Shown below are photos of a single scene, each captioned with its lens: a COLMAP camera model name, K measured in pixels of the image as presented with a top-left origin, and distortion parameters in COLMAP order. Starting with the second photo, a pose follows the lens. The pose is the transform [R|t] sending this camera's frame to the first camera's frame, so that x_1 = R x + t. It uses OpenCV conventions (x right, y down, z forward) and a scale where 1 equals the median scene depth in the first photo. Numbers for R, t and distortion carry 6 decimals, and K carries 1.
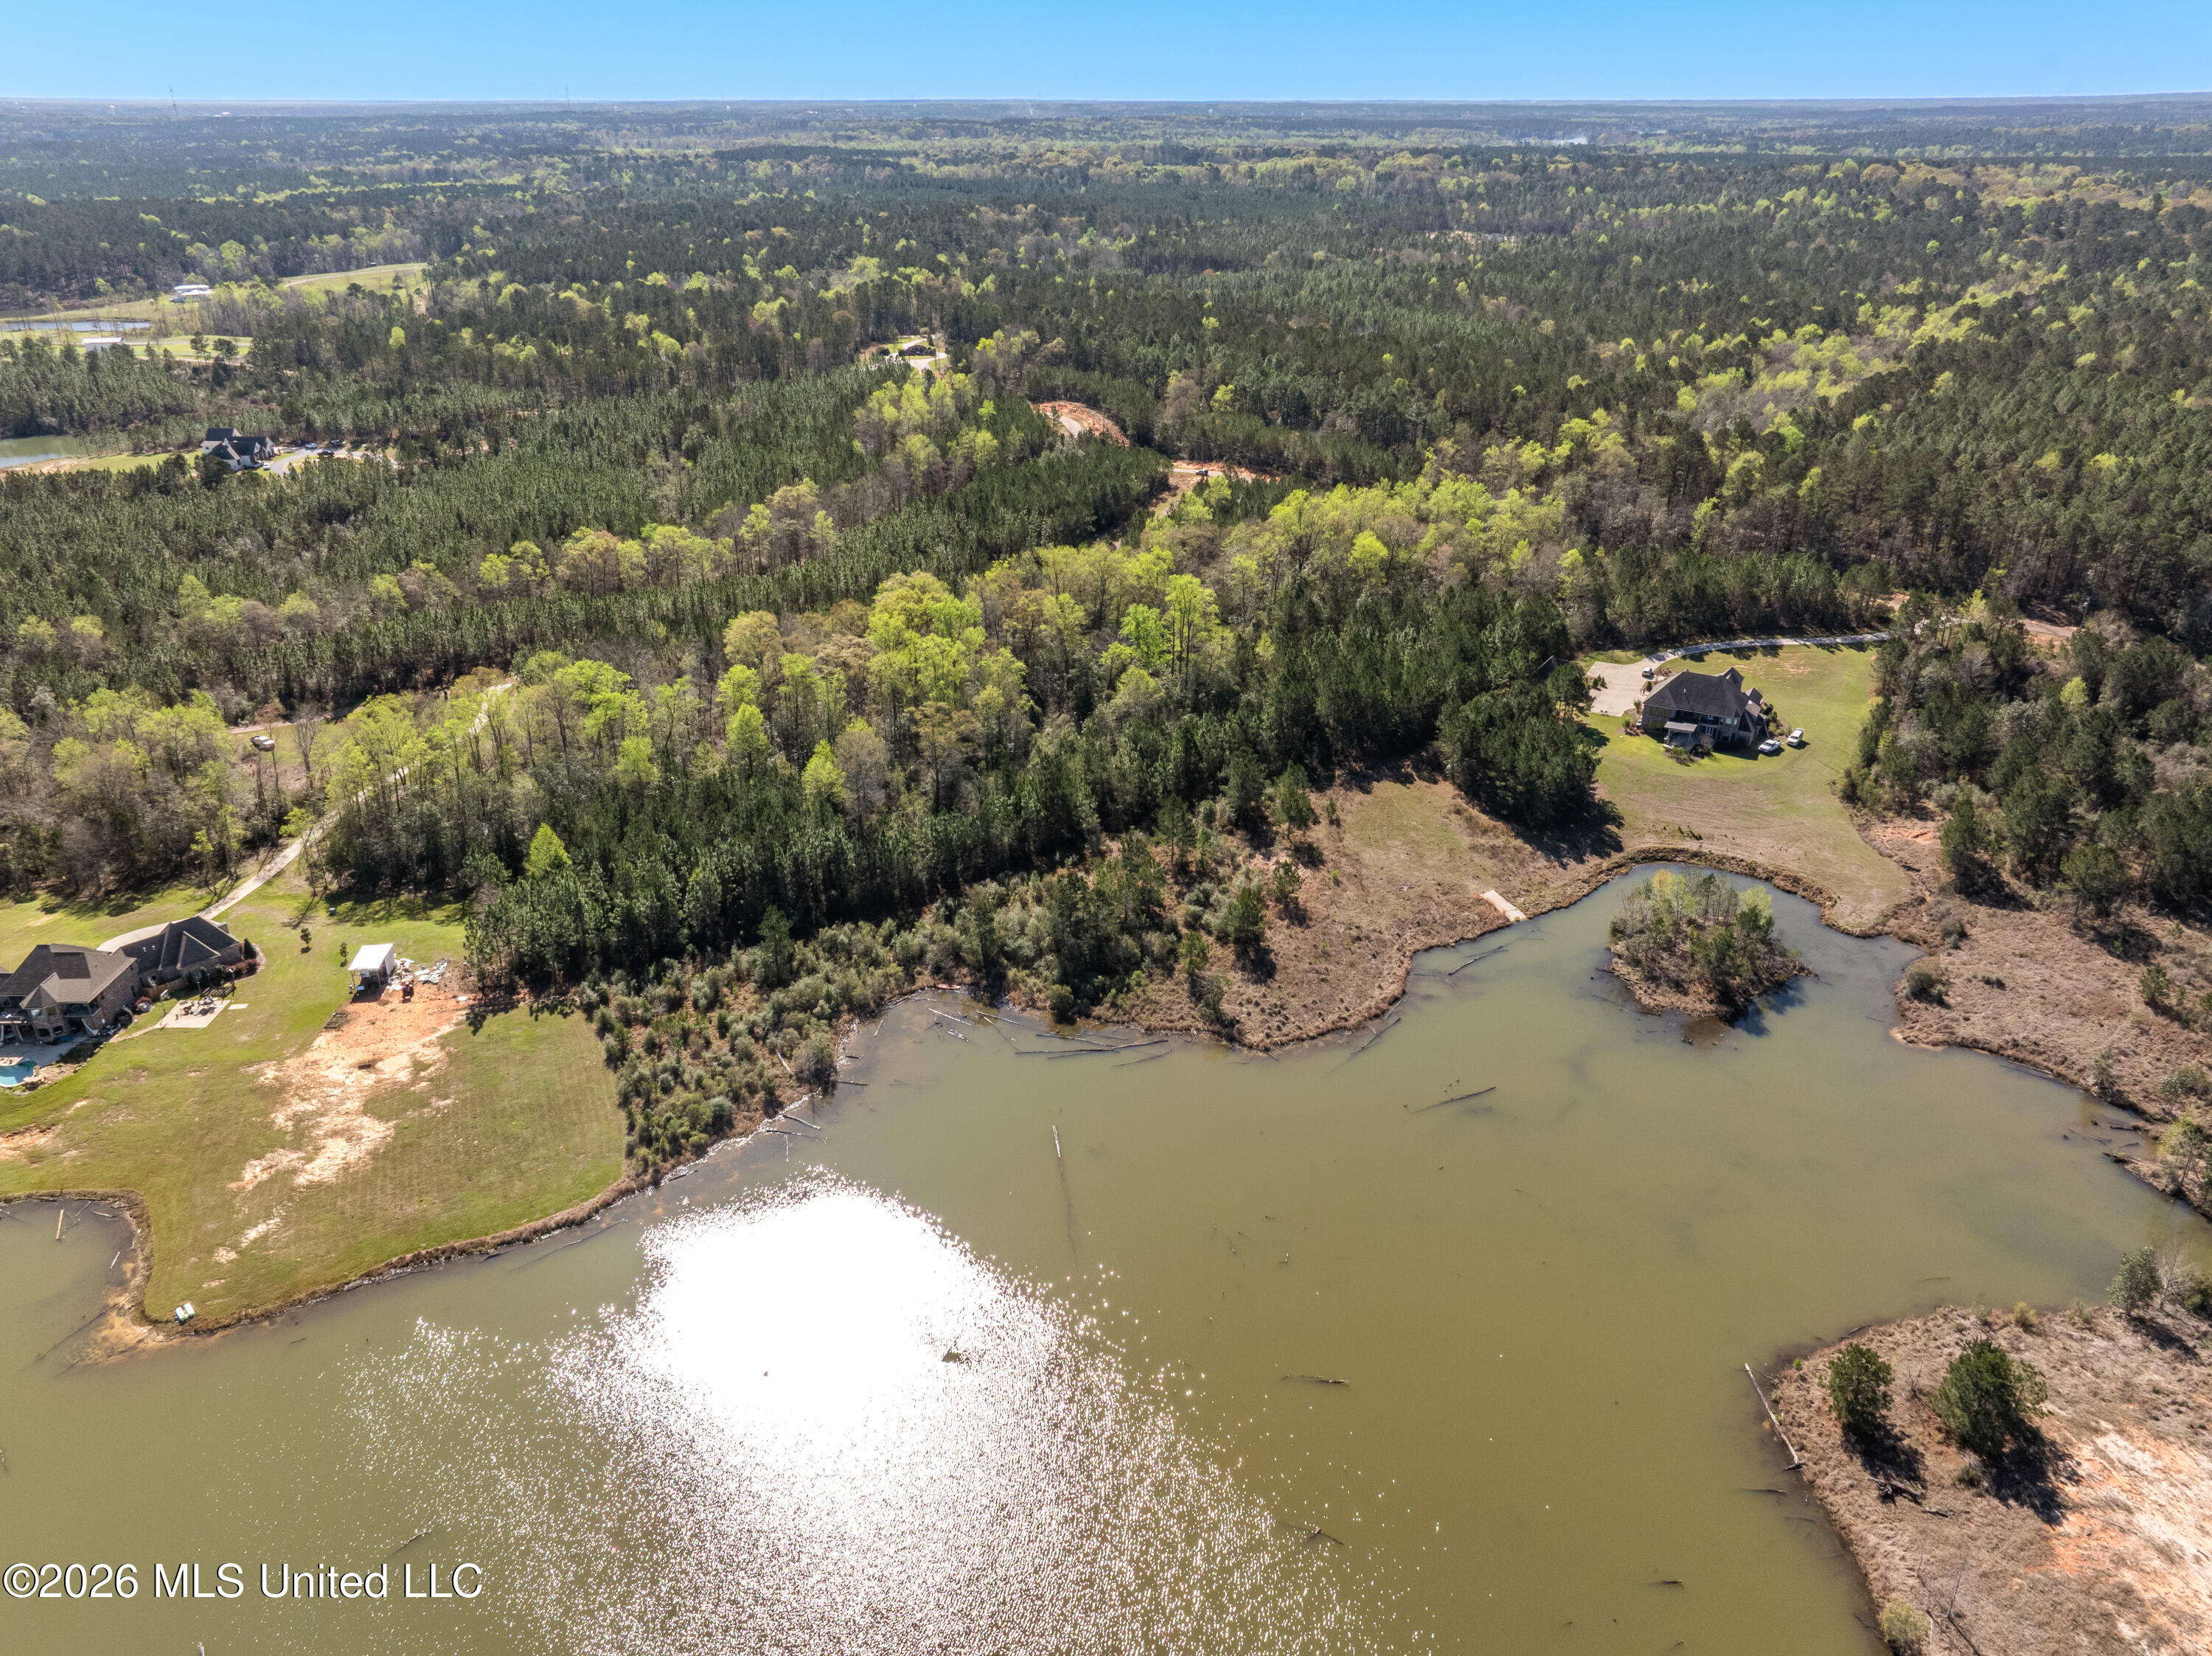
lens RADIAL K [[1547.7, 0, 1111.6], [0, 1547.7, 805.6], [0, 0, 1]] dist [0.000098, 0.000448]
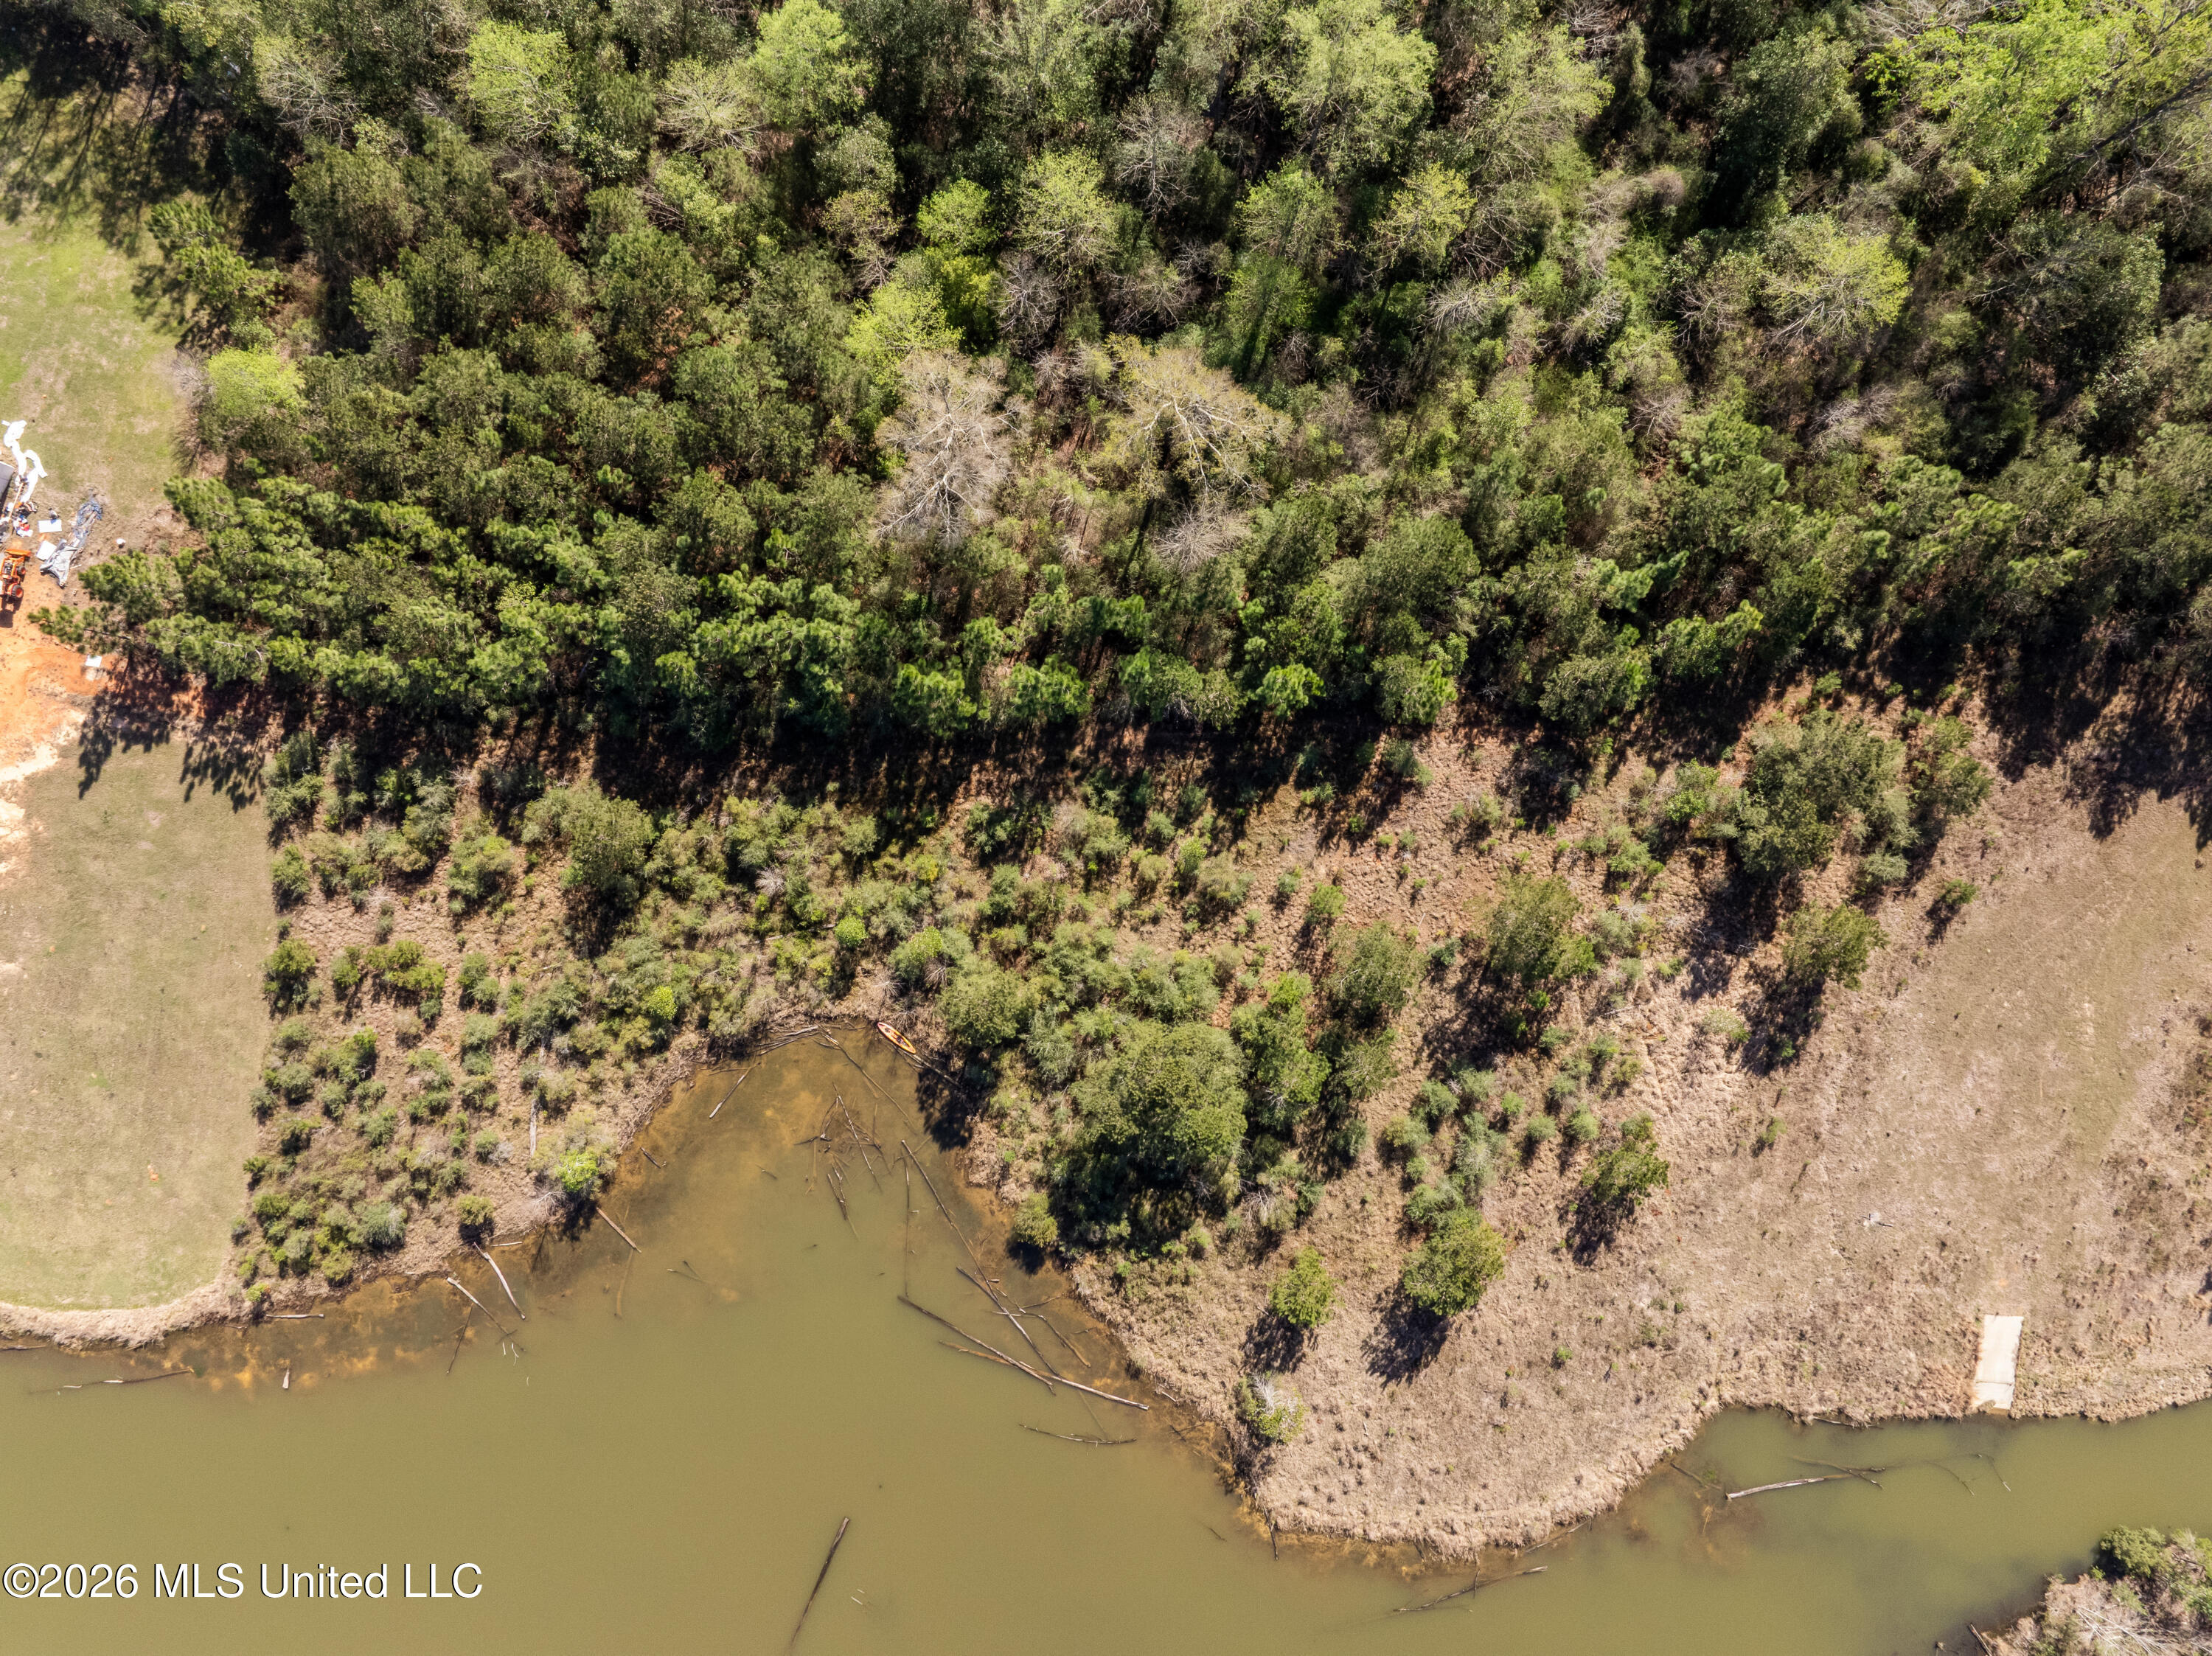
lens RADIAL K [[1527.7, 0, 1199.4], [0, 1527.7, 795.2], [0, 0, 1]] dist [-0.046034, 0.002728]
pose [[0.847270, 0.531160, -0.001237, -0.059985], [-0.233545, 0.374624, 0.897281, -0.396856], [0.477064, -0.759951, 0.441458, 0.871871]]
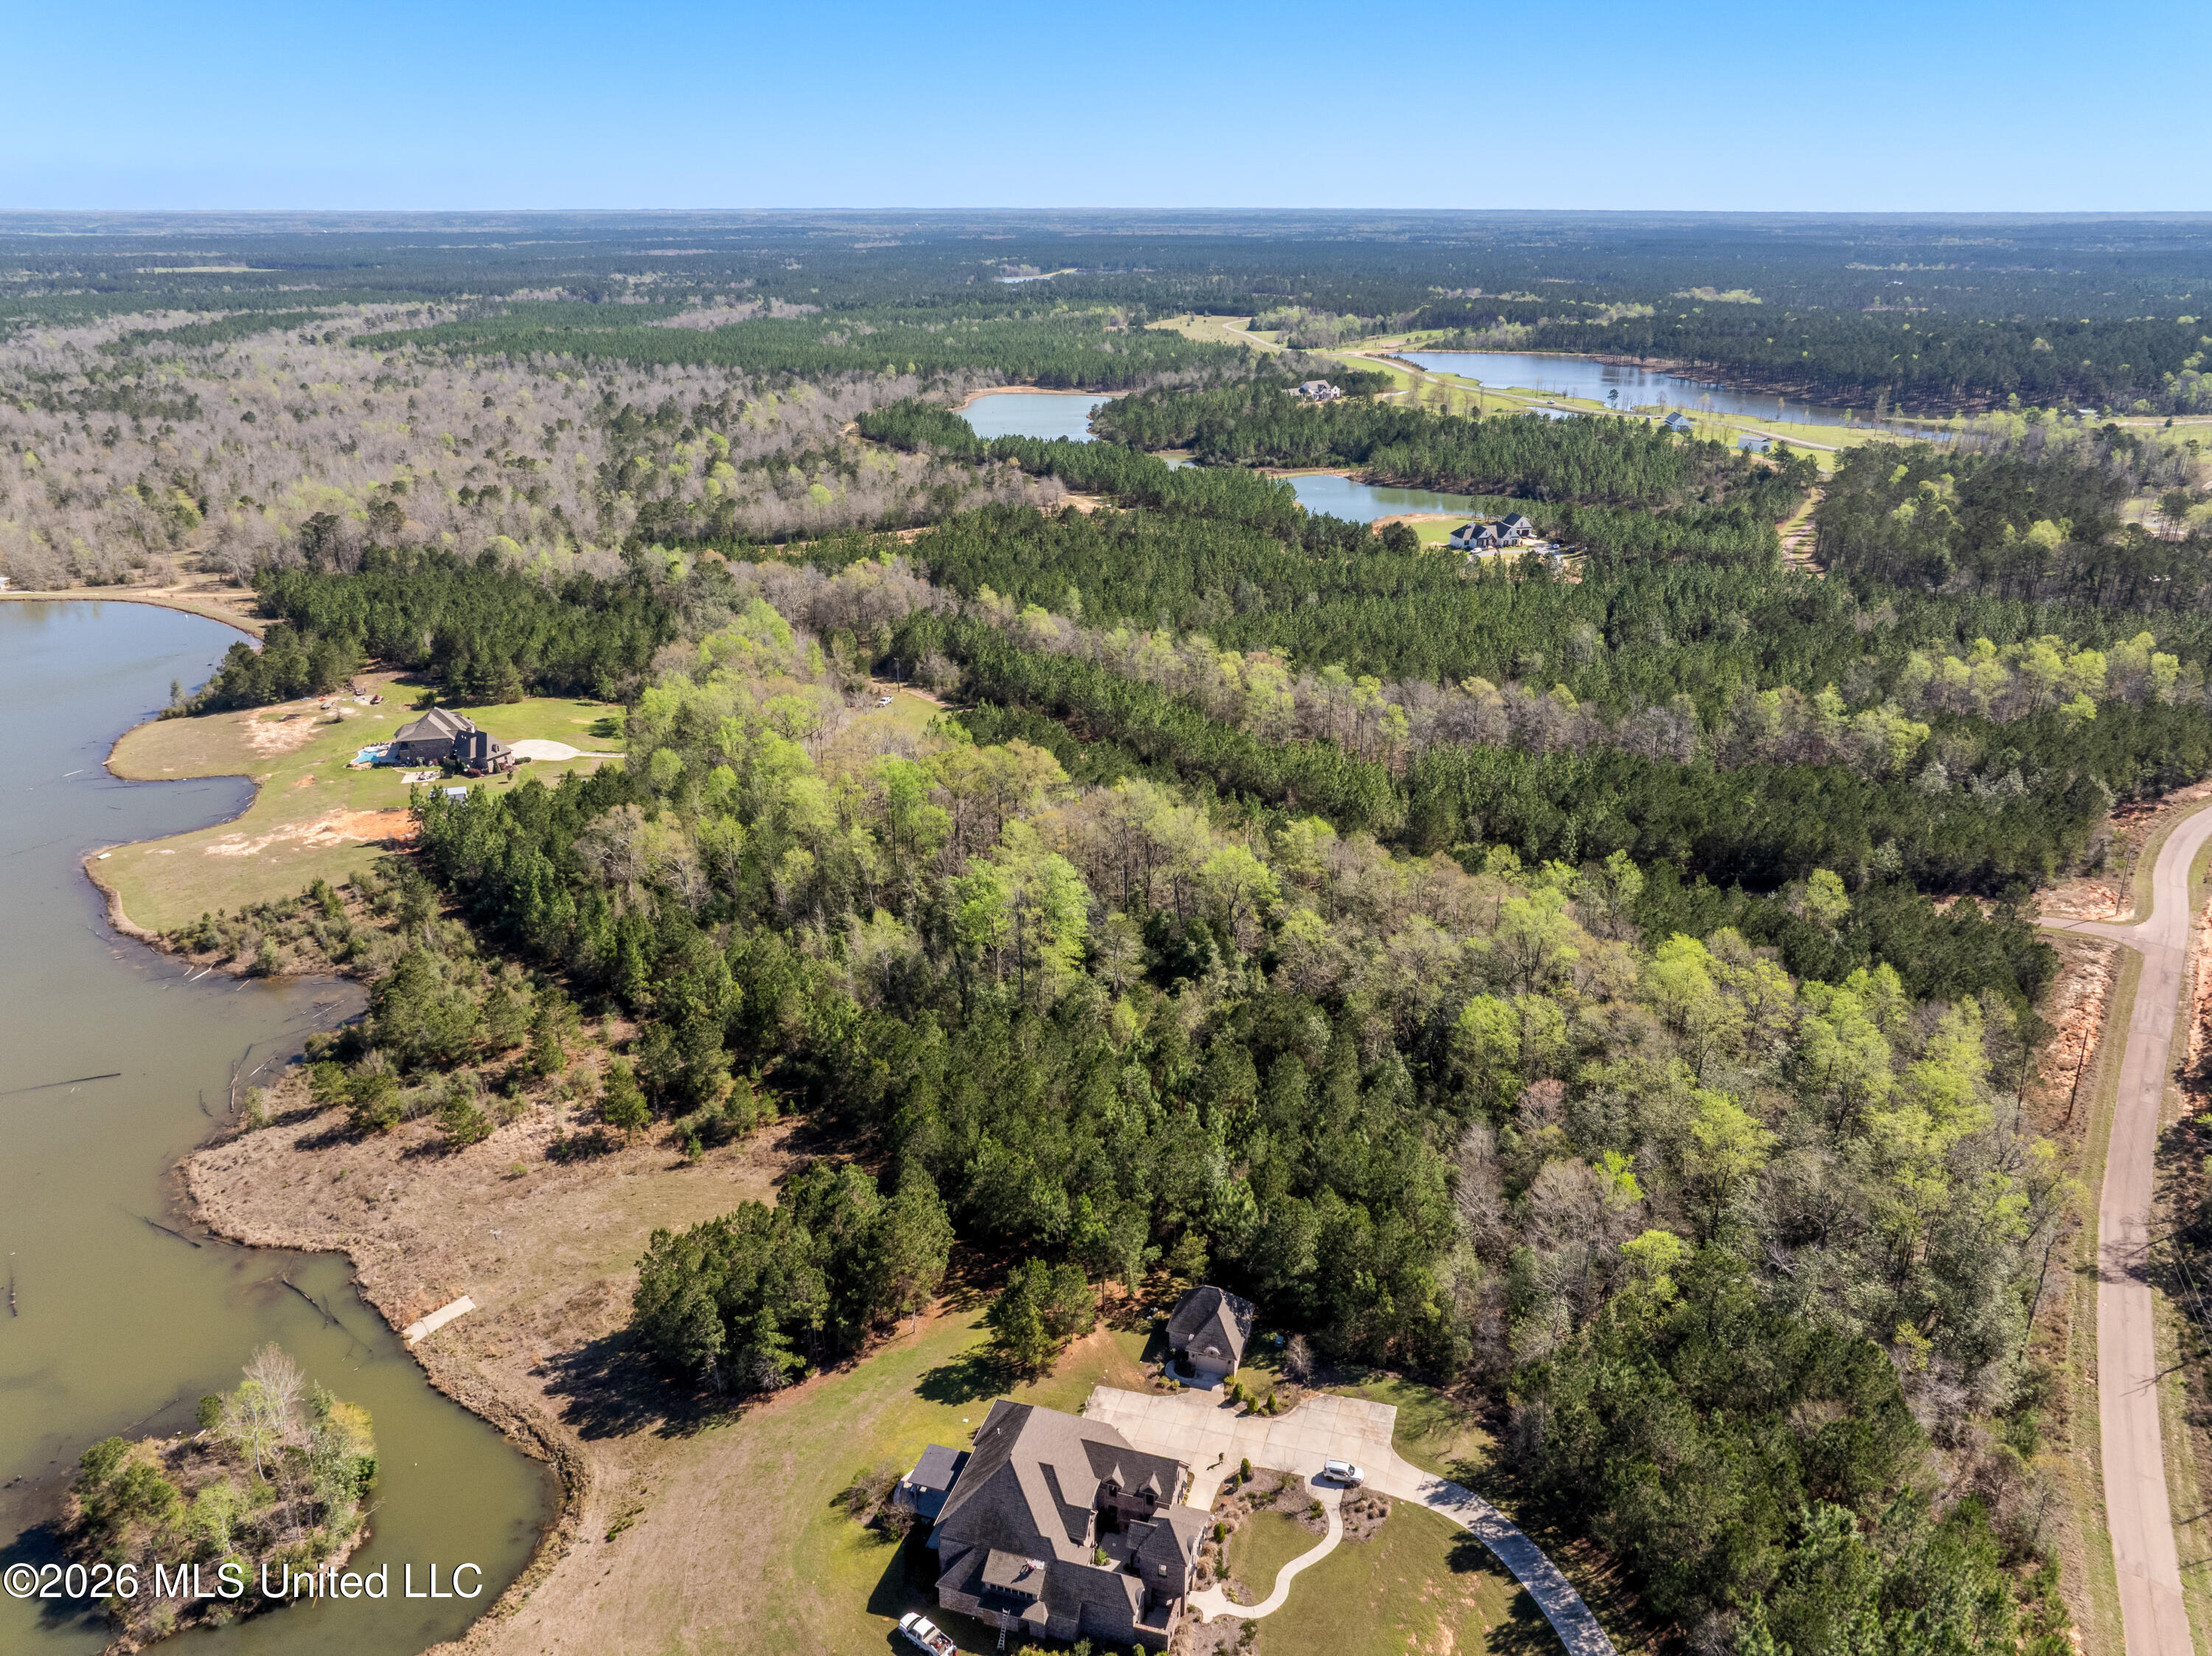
lens RADIAL K [[1552.2, 0, 1112.7], [0, 1552.2, 833.5], [0, 0, 1]] dist [-0.016085, 0.002120]
pose [[0.208798, 0.365403, -0.907130, 0.962401], [-0.404265, 0.876862, 0.260159, -0.485793], [0.890490, 0.312400, 0.330807, 1.049129]]
